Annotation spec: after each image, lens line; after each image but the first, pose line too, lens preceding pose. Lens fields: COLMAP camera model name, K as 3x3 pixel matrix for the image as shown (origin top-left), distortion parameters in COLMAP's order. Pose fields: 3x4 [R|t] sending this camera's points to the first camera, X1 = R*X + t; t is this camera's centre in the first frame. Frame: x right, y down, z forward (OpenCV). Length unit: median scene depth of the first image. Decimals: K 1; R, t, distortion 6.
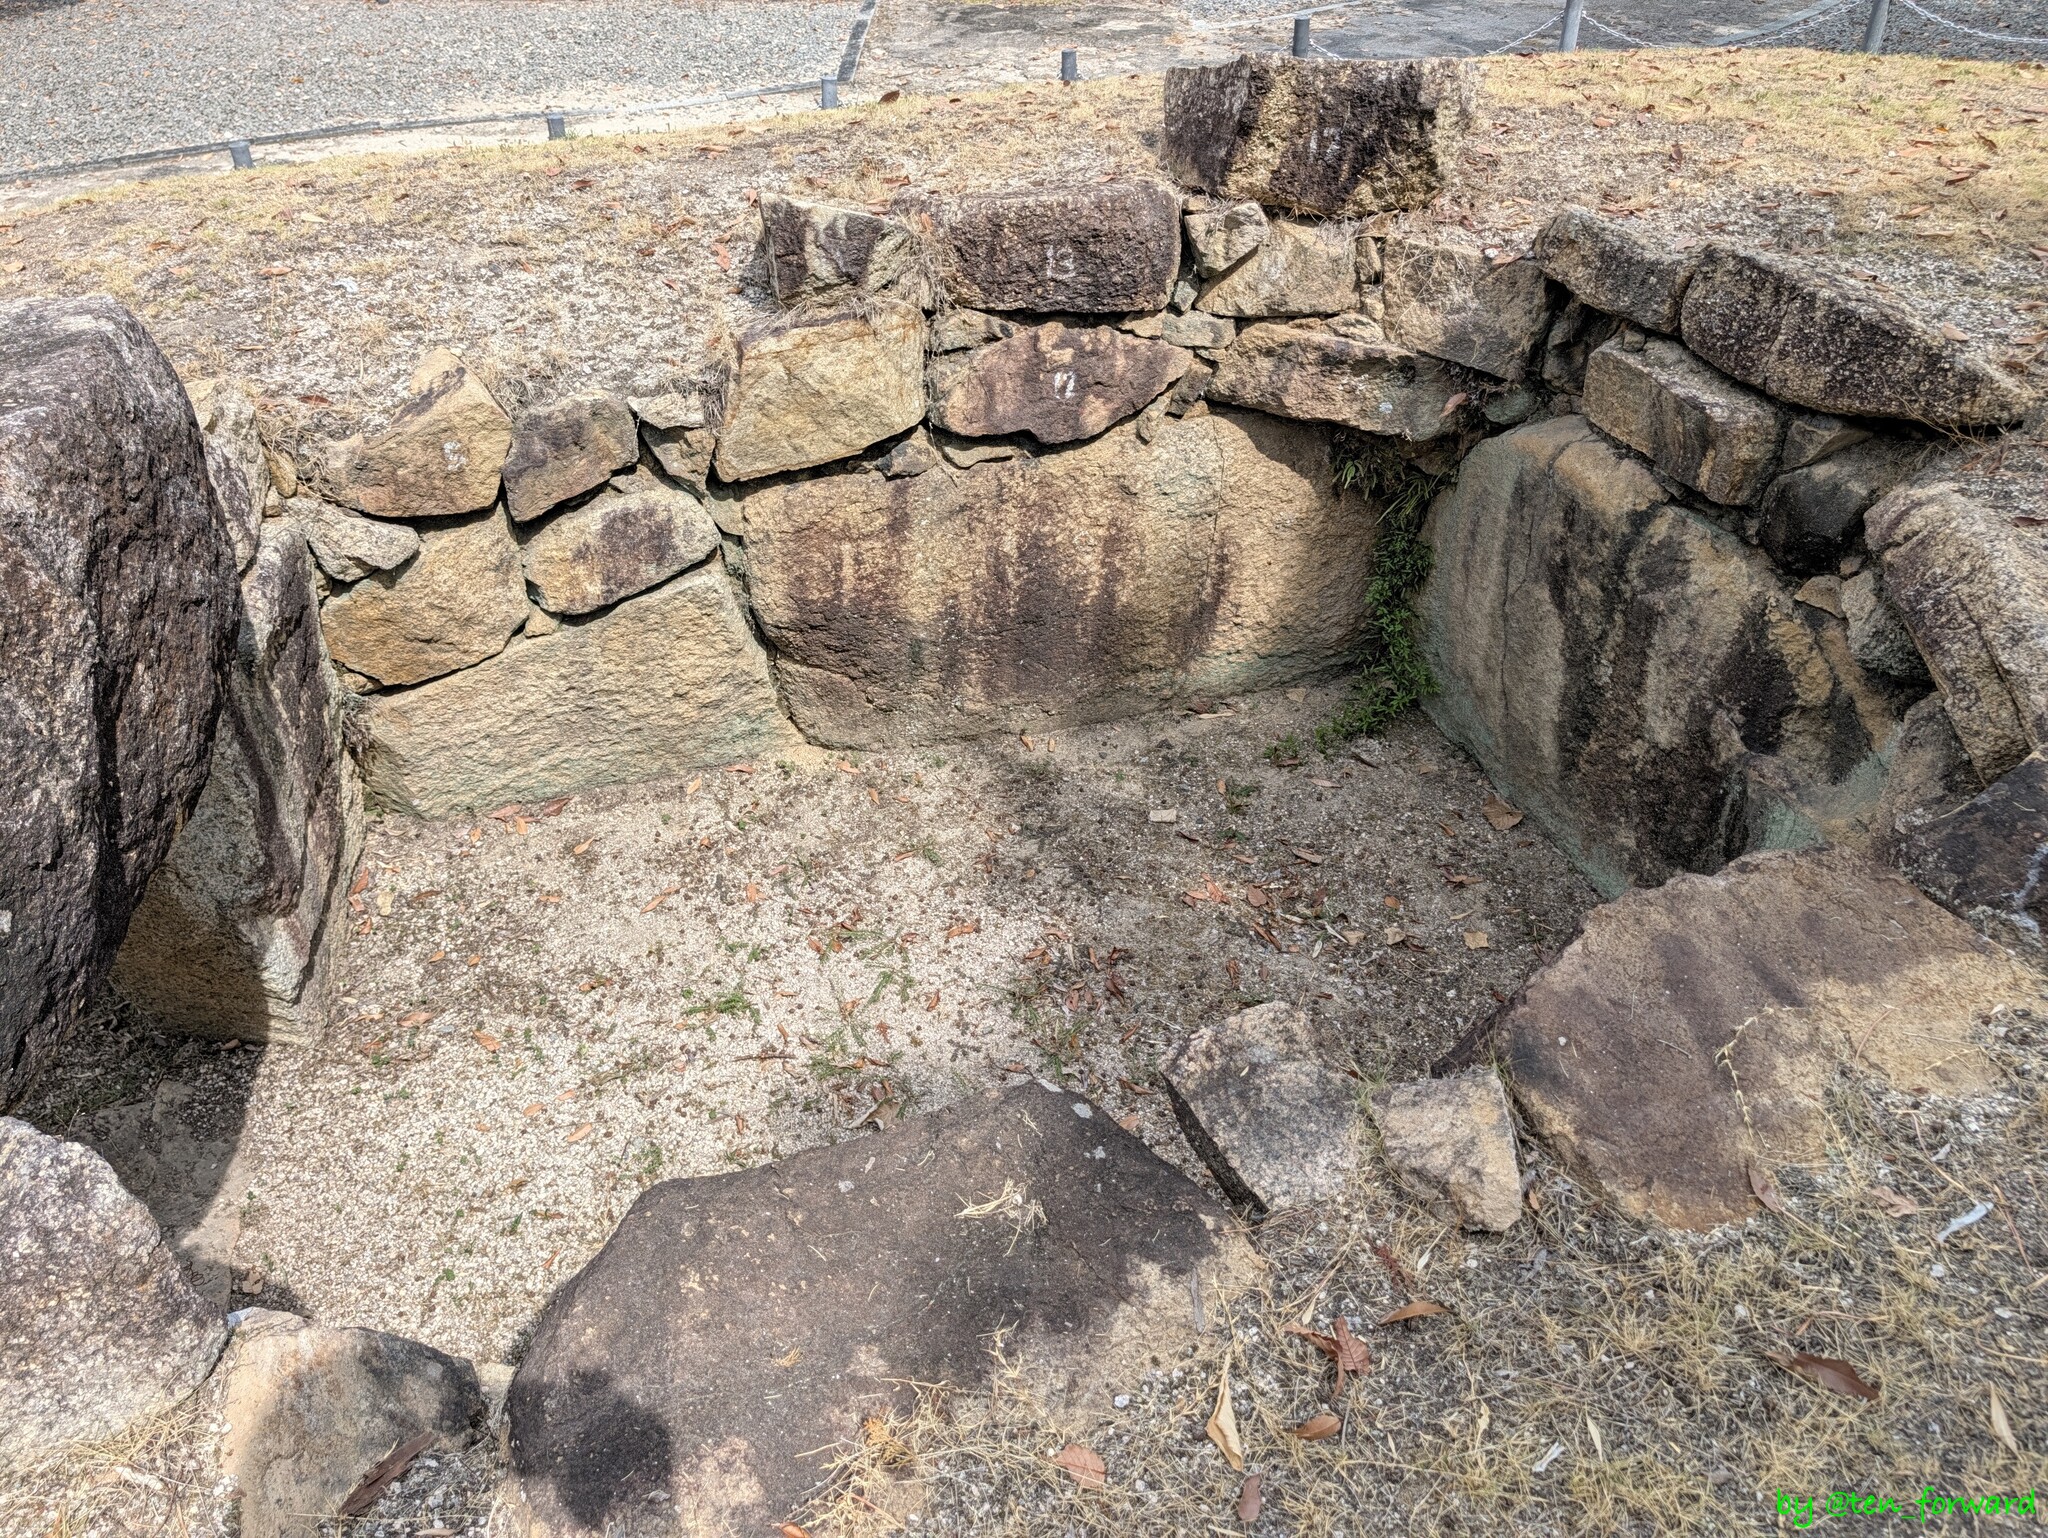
lens RADIAL K [[1474.7, 0, 1016.0], [0, 1474.7, 761.6], [0, 0, 1]] dist [0.026719, -0.027771]
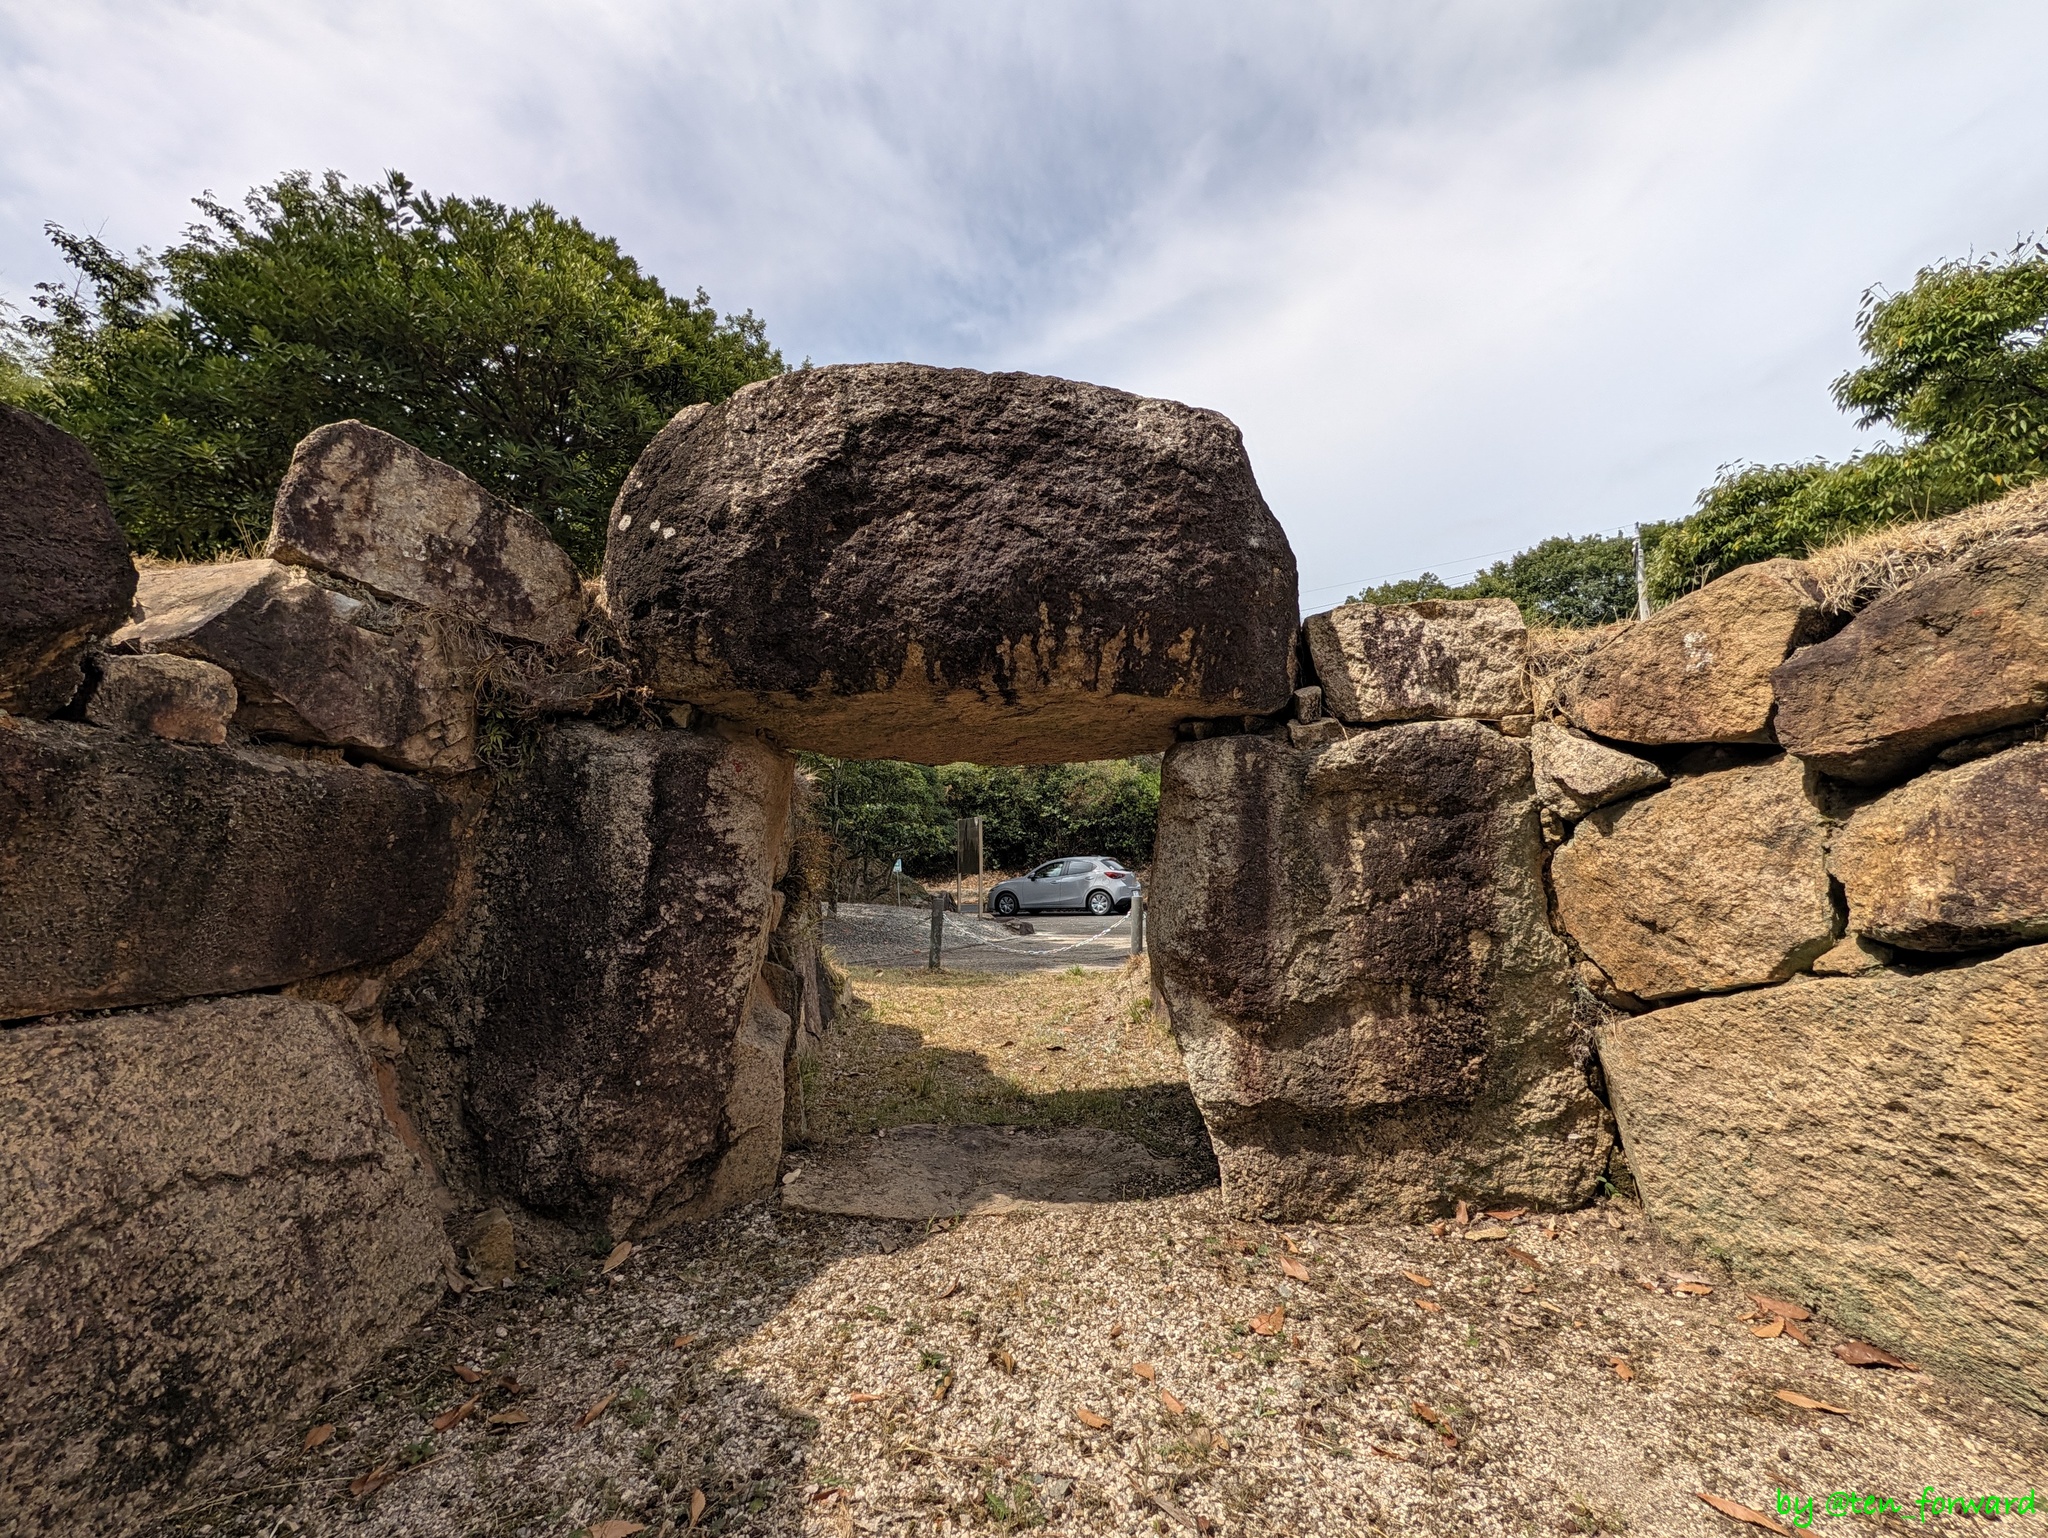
lens RADIAL K [[789.4, 0, 1033.3], [0, 789.4, 771.1], [0, 0, 1]] dist [-0.002712, -0.000025]
pose [[-0.161096, -0.136242, -0.977490, 0.058216], [-0.584666, 0.811102, -0.016695, 0.046085], [0.795119, 0.568816, -0.210322, 0.801889]]
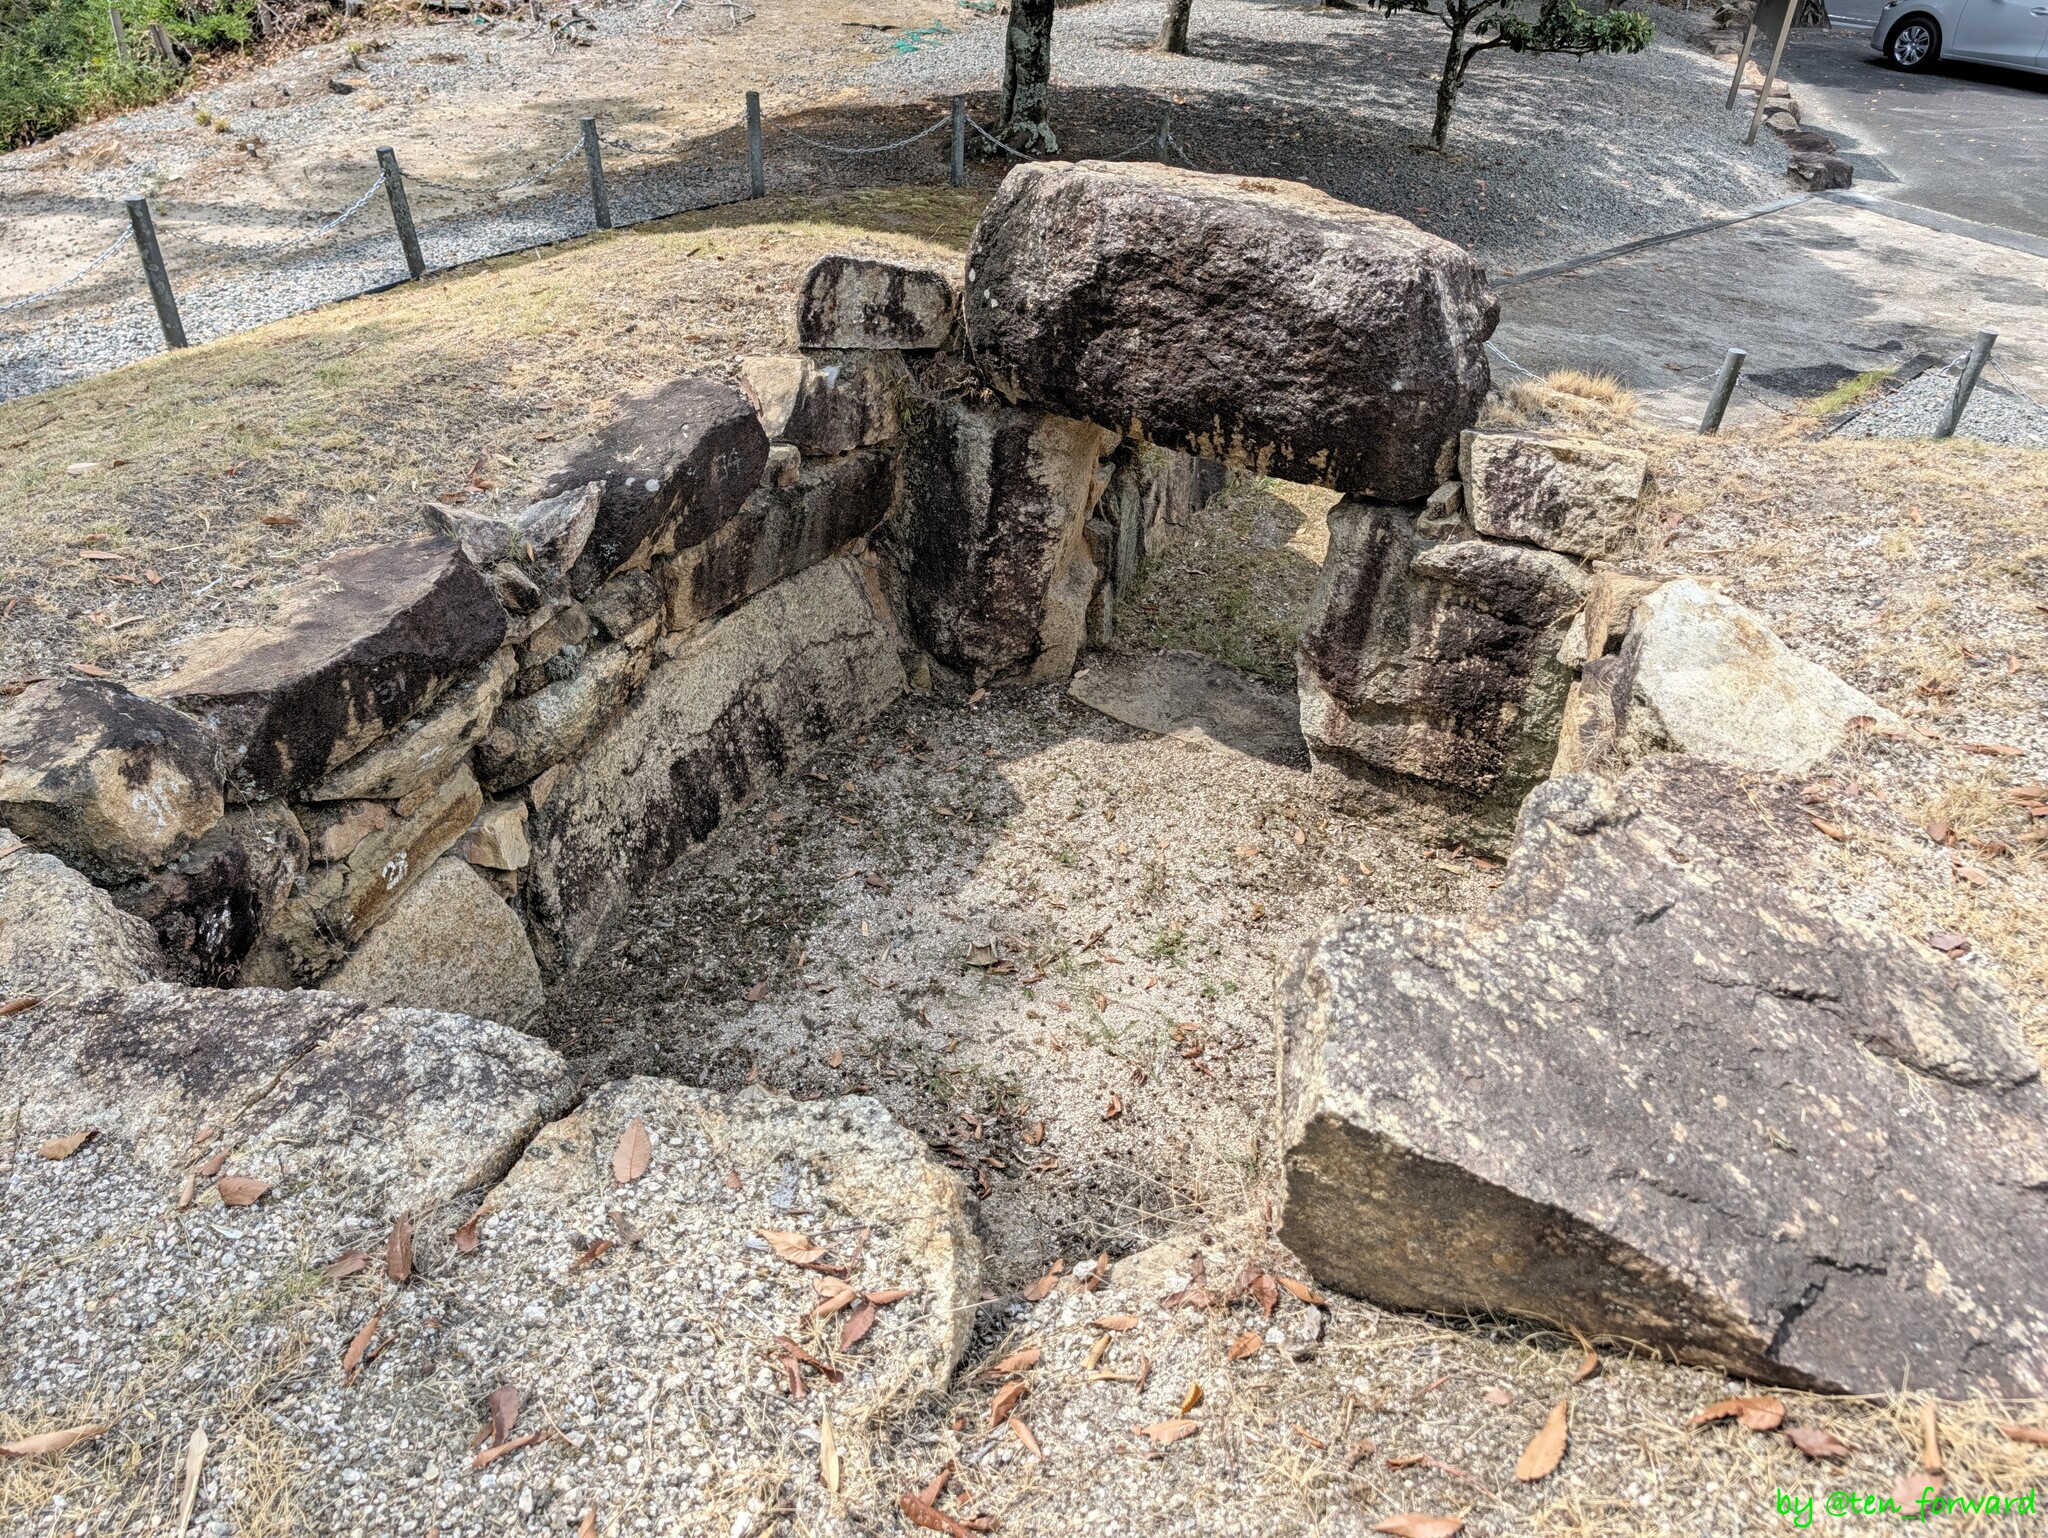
lens RADIAL K [[1474.7, 0, 1016.0], [0, 1474.7, 774.6], [0, 0, 1]] dist [0.026719, -0.027771]
pose [[-0.688807, 0.374778, -0.620553, 0.550263], [-0.474568, 0.413985, 0.776789, -0.728301], [0.548023, 0.829553, -0.107298, 0.925545]]
